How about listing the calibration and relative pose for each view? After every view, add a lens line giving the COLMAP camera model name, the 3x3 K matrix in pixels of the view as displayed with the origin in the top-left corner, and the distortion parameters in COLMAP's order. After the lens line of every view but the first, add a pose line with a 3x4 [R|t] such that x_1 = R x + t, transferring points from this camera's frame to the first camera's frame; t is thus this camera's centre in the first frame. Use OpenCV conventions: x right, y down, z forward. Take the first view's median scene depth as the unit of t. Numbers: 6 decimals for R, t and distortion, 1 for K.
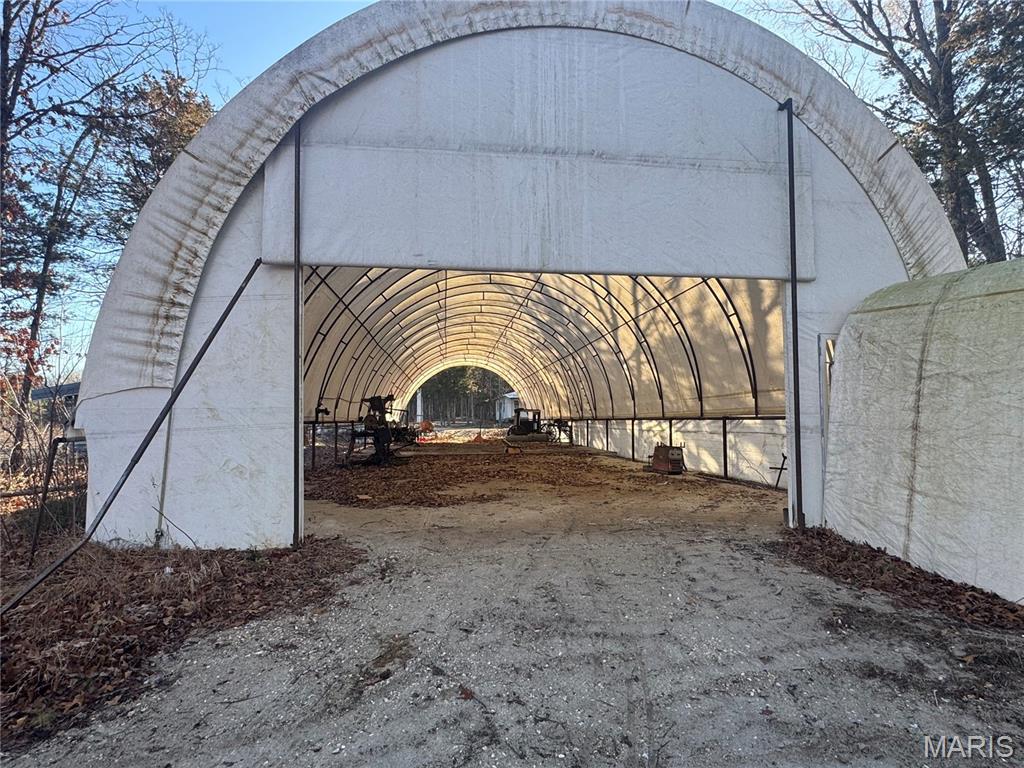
lens RADIAL K [[587.8, 0, 511.2], [0, 587.8, 386.6], [0, 0, 1]] dist [0.007314, 0.000363]
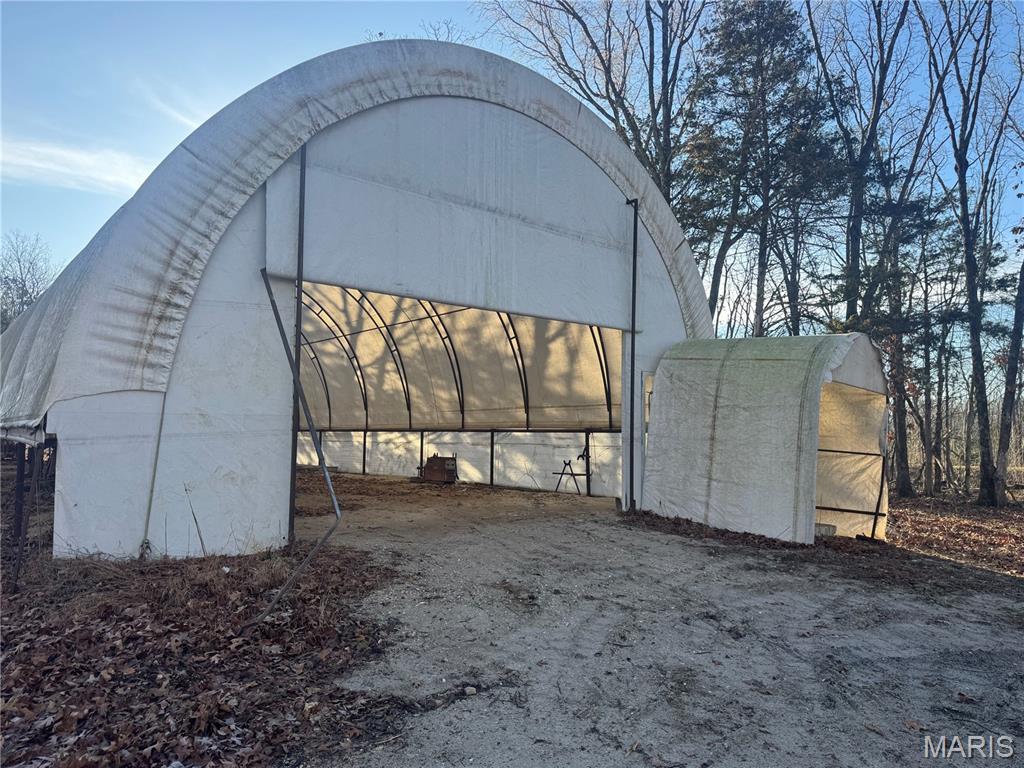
lens RADIAL K [[720.1, 0, 513.7], [0, 720.1, 390.1], [0, 0, 1]] dist [0.111950, -0.009583]
pose [[0.842599, 0.044181, 0.536727, -0.697884], [-0.043599, 0.998954, -0.013785, -0.008402], [-0.536775, -0.011785, 0.843643, -0.297893]]
